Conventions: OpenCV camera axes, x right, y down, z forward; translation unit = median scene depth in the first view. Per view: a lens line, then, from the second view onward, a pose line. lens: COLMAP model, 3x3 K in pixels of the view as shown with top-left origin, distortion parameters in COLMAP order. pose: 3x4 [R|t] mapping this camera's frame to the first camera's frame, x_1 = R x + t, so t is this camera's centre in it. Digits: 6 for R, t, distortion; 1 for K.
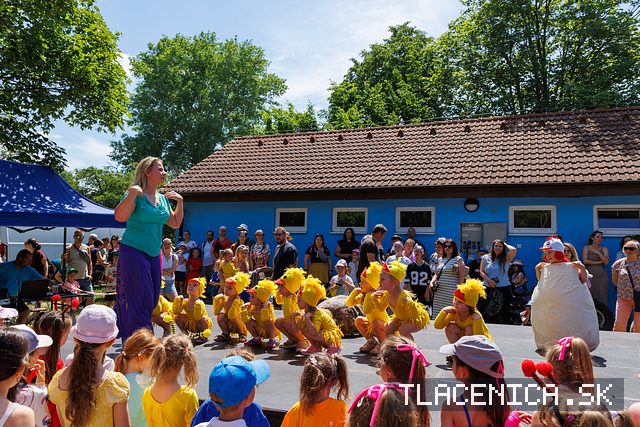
lens RADIAL K [[514.9, 0, 311.8], [0, 514.9, 213.1], [0, 0, 1]] dist [0.041733, -0.007150]
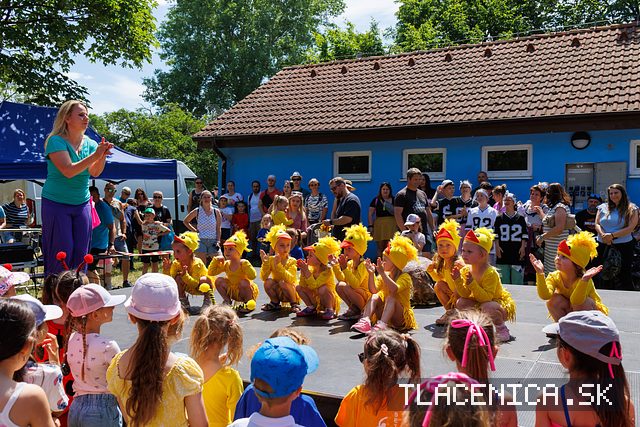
lens RADIAL K [[604.6, 0, 312.1], [0, 604.6, 214.6], [0, 0, 1]] dist [0.069732, -0.087383]
pose [[0.993767, -0.016242, -0.110285, 0.002214], [0.026561, 0.995335, 0.092755, 0.000050], [0.108264, -0.095106, 0.989562, 0.016943]]
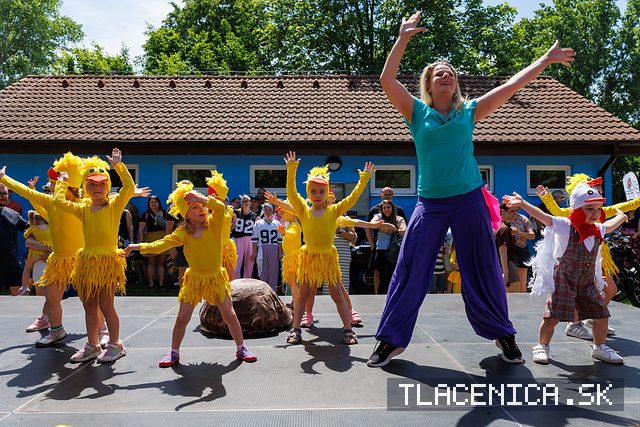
lens RADIAL K [[499.4, 0, 317.4], [0, 499.4, 212.3], [0, 0, 1]] dist [0.033862, -0.045387]
pose [[0.922373, -0.013326, 0.386071, -0.054726], [-0.010107, 0.998230, 0.058604, 0.016707], [-0.386169, -0.057956, 0.920605, 0.158167]]
